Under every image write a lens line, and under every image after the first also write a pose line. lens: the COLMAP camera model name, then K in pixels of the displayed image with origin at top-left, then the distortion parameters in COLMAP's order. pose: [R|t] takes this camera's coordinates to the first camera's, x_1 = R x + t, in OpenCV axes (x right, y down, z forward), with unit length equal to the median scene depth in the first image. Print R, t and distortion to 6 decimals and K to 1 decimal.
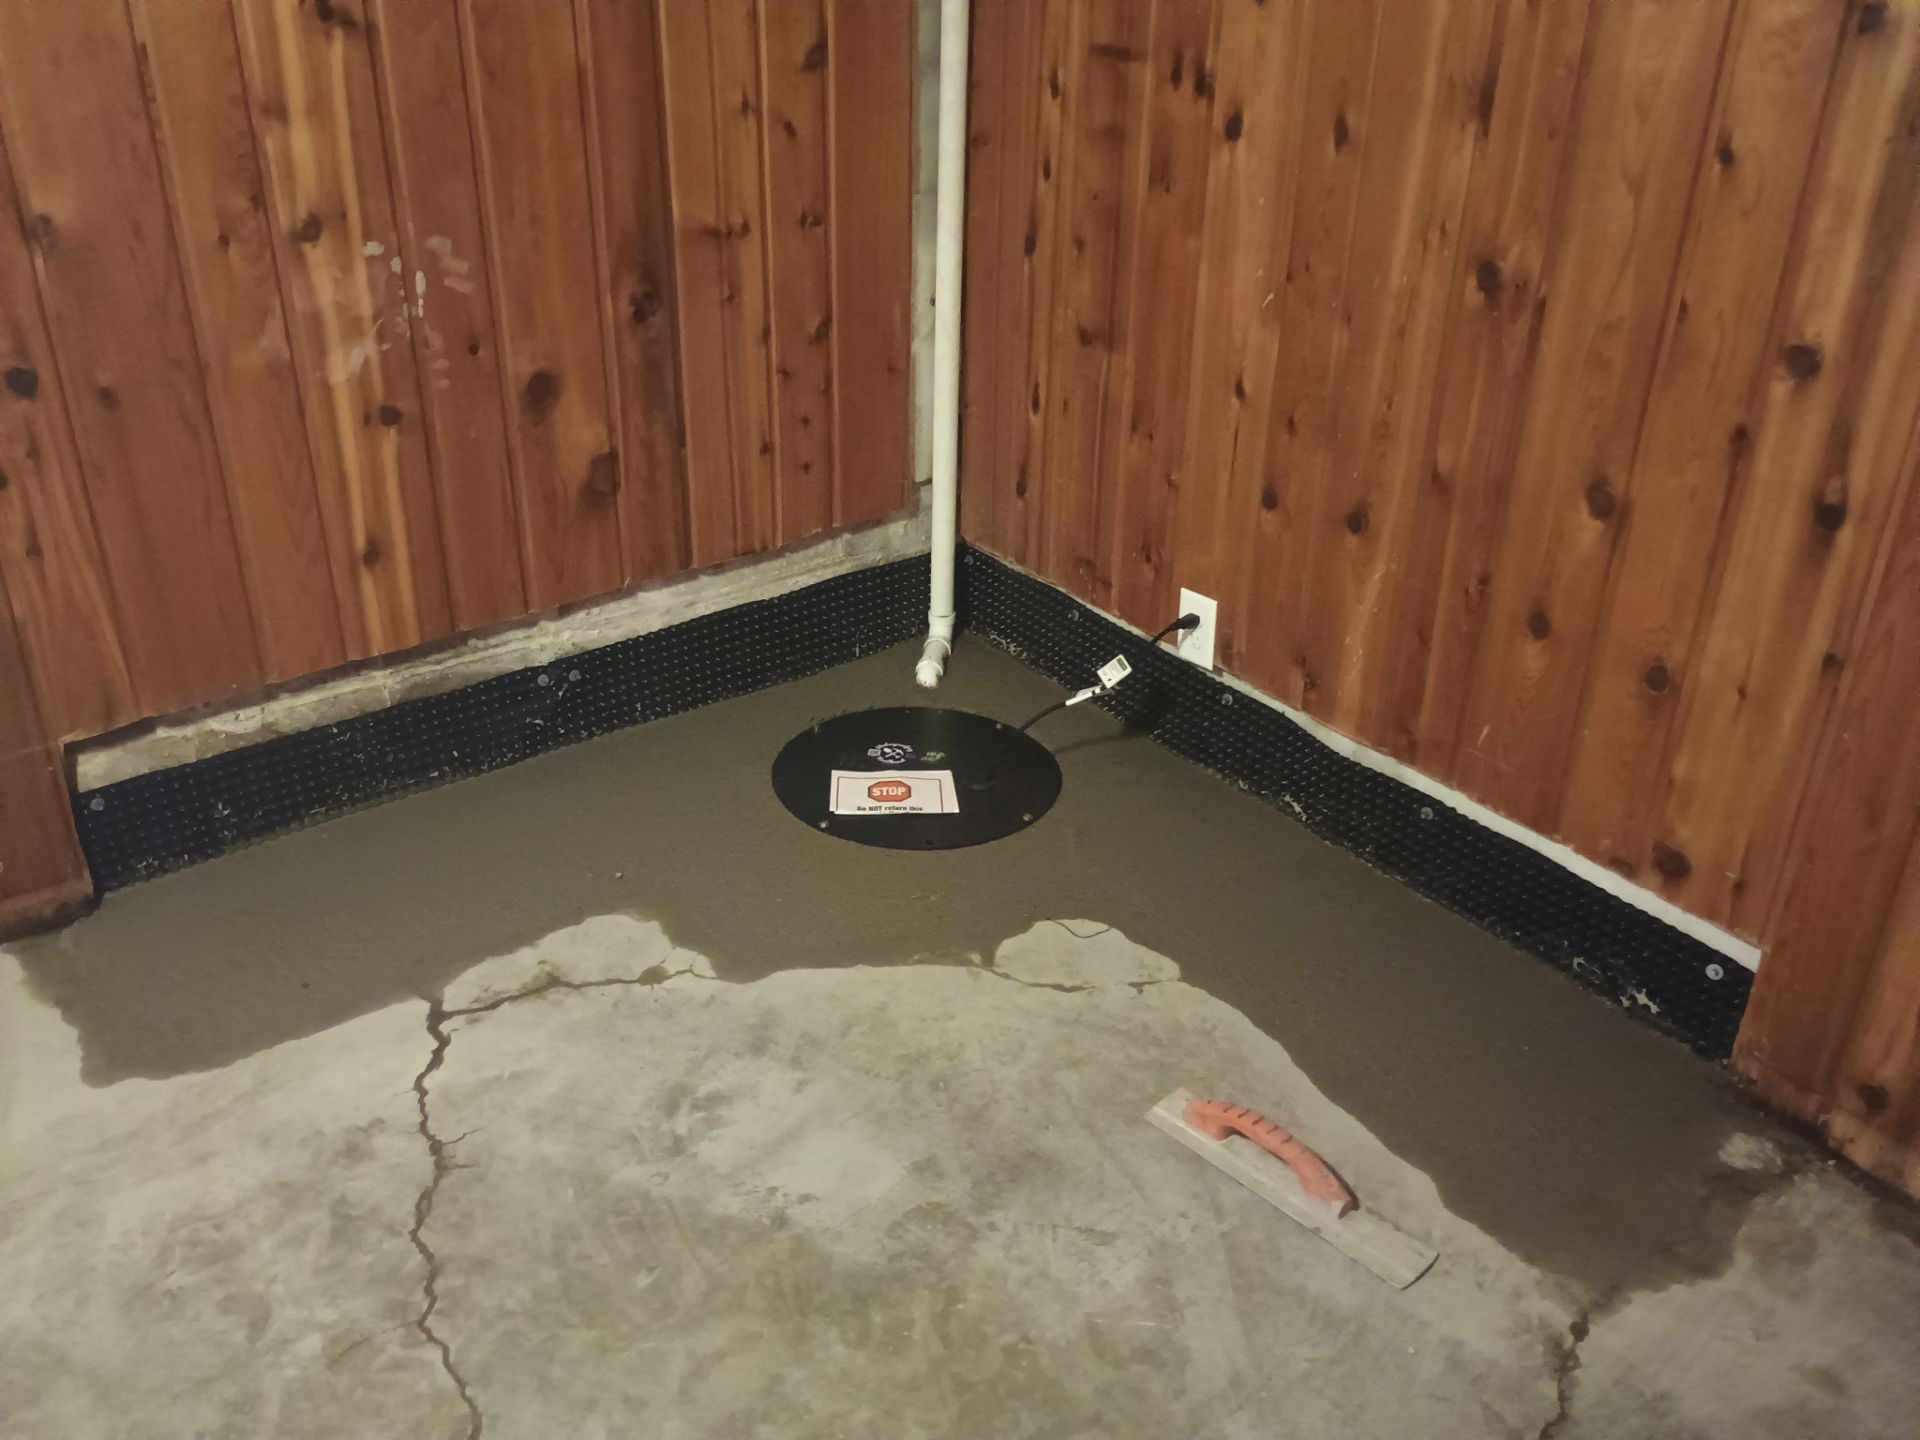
lens RADIAL K [[1636.6, 0, 945.6], [0, 1636.6, 755.8], [0, 0, 1]] dist [0.017333, -0.015074]
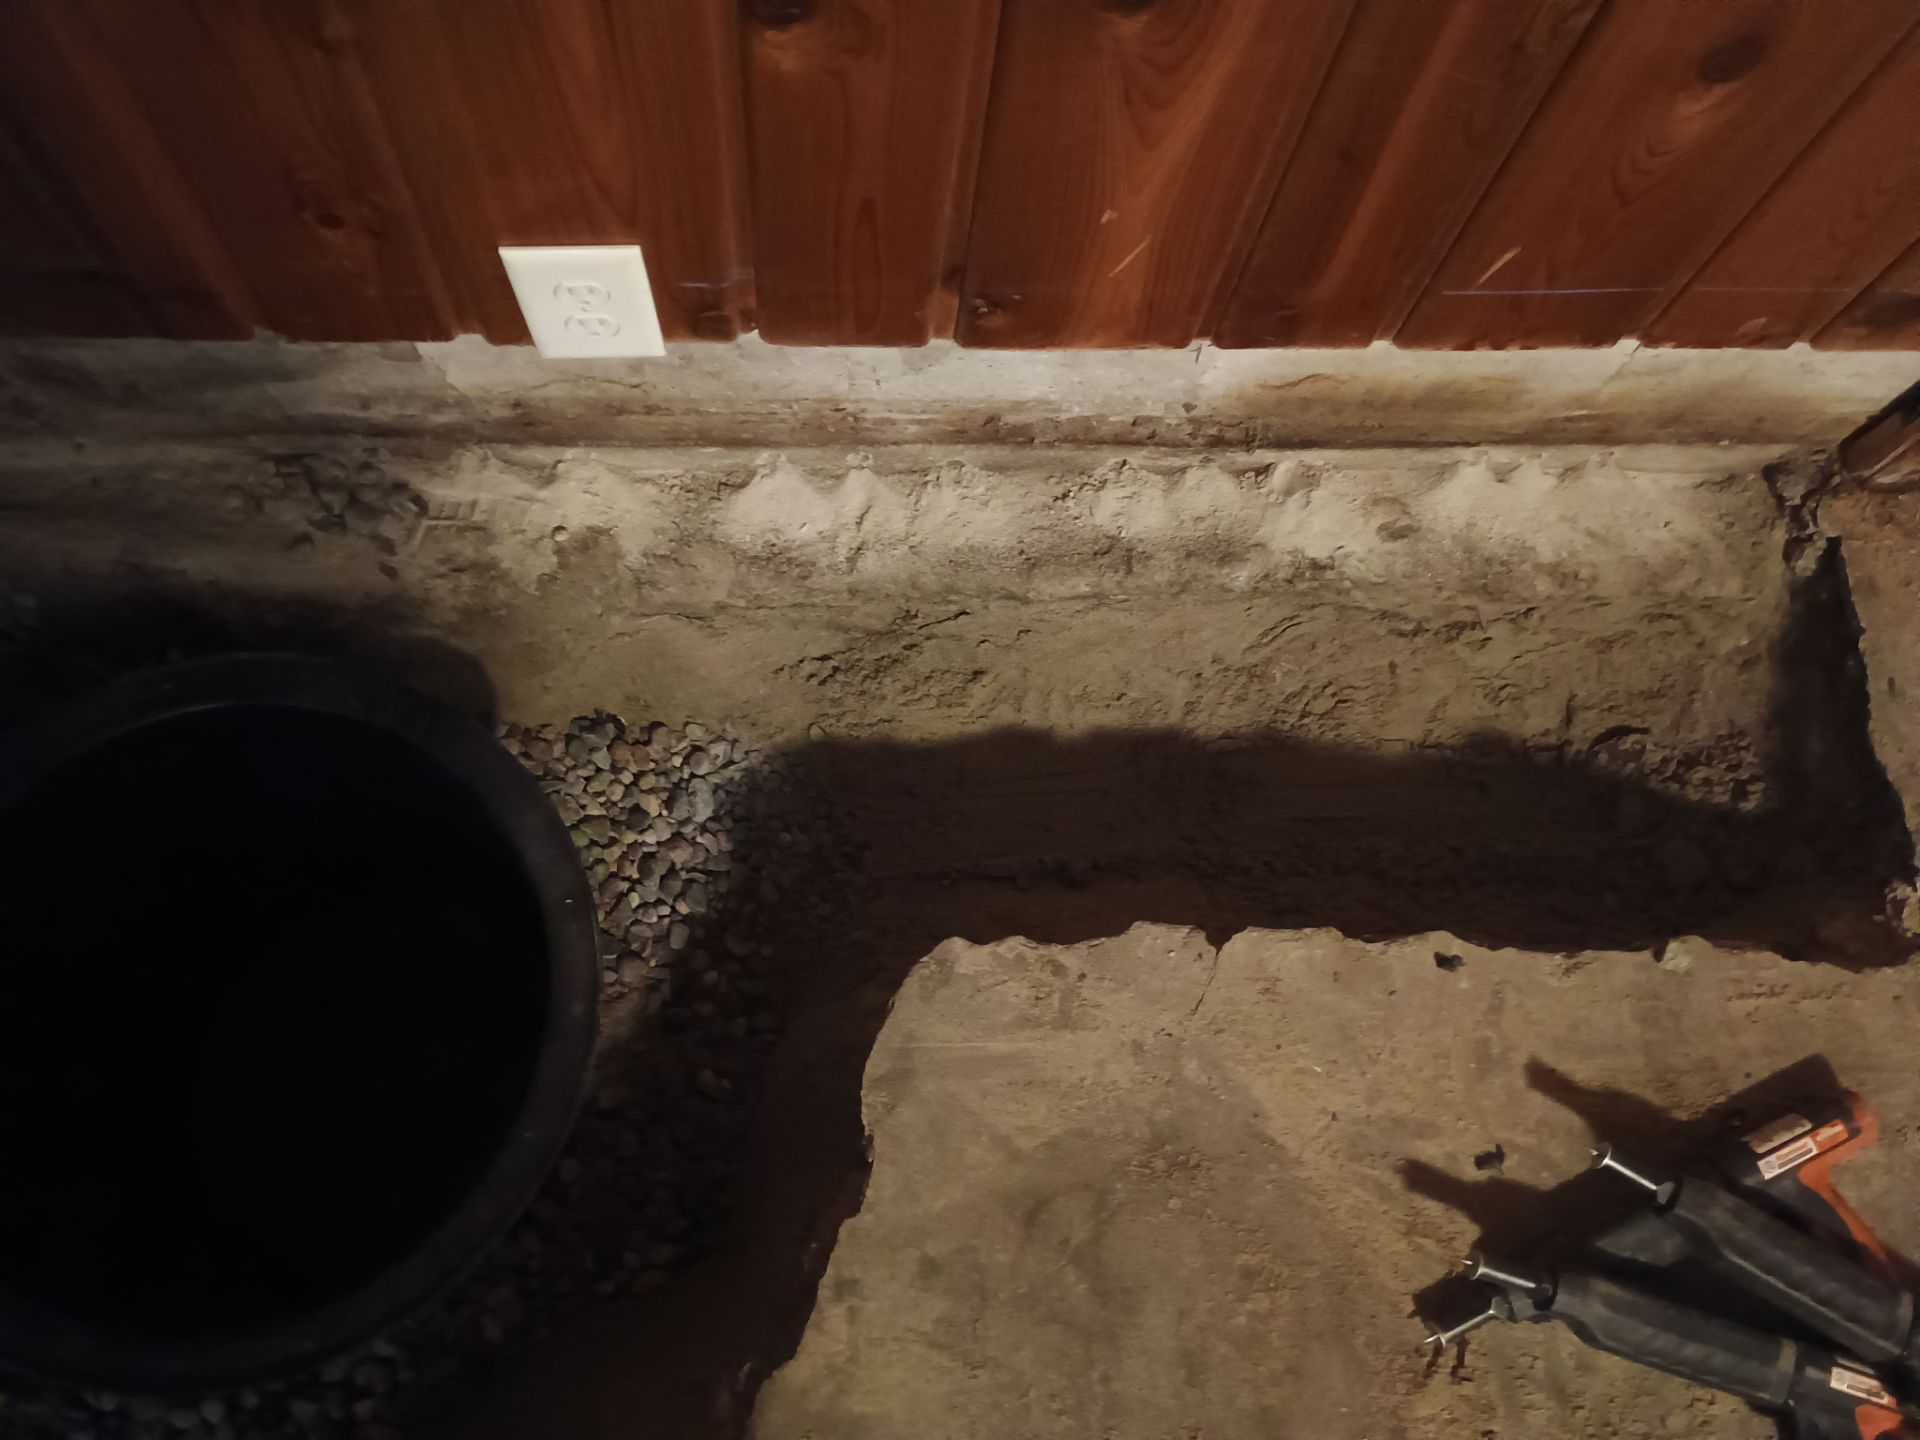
lens RADIAL K [[1655.3, 0, 992.4], [0, 1655.3, 726.4], [0, 0, 1]] dist [0.055134, -0.064822]
pose [[0.544054, -0.786611, 0.291973, 0.018105], [0.324712, 0.518256, 0.791185, -0.302526], [-0.773671, -0.335640, 0.537381, 0.705845]]
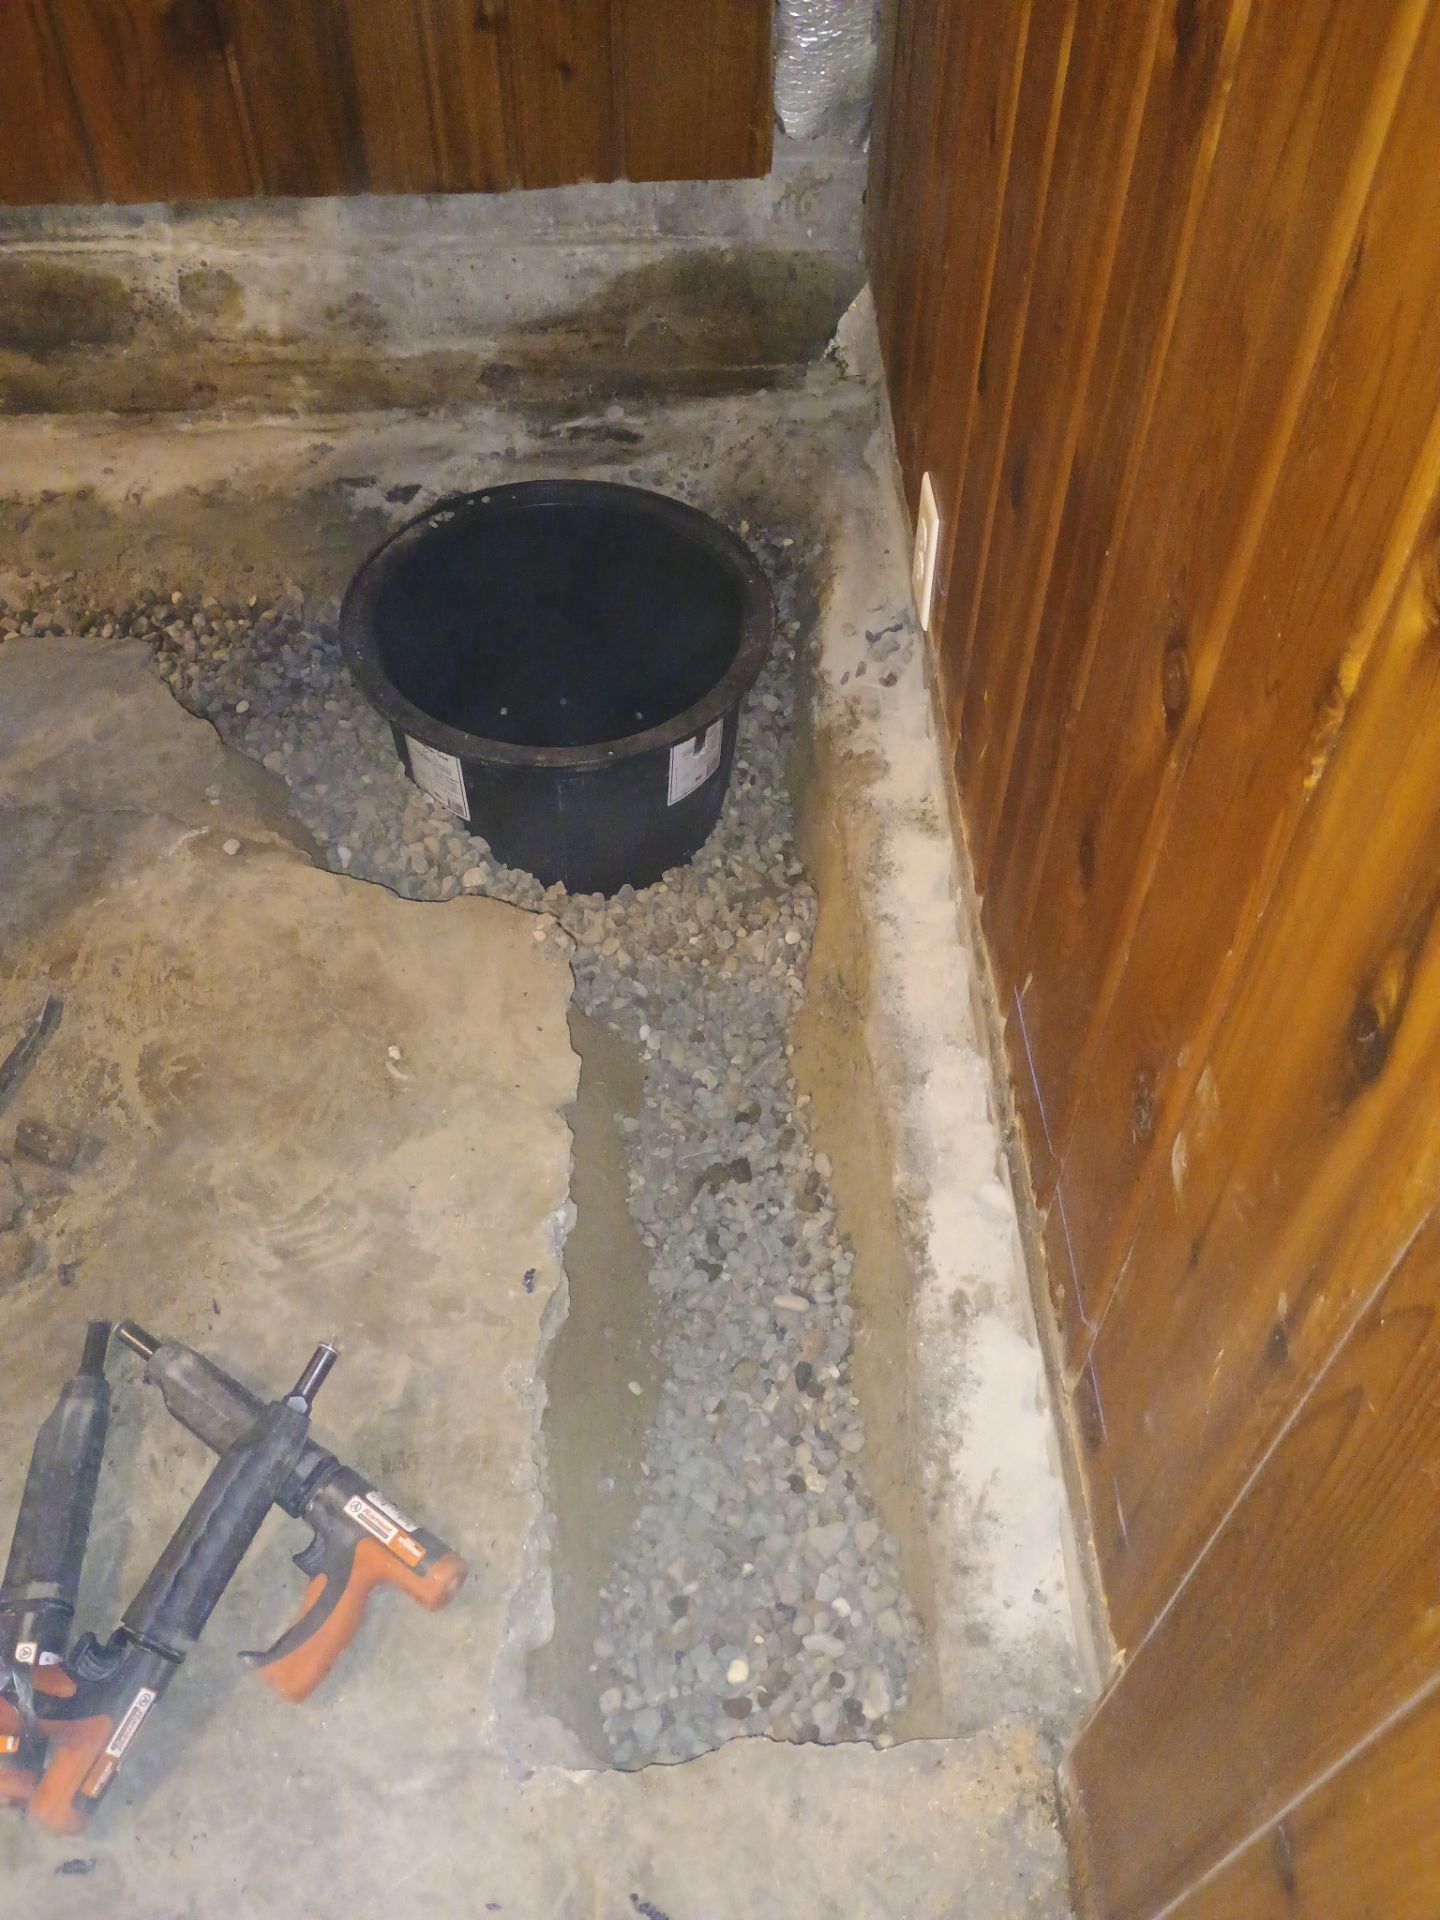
lens RADIAL K [[1655.3, 0, 725.5], [0, 1655.3, 978.0], [0, 0, 1]] dist [0.055134, -0.064822]
pose [[0.833000, 0.431744, -0.345989, 0.367252], [-0.268416, 0.862183, 0.429642, -0.183996], [0.483801, -0.265023, 0.834086, 0.447372]]
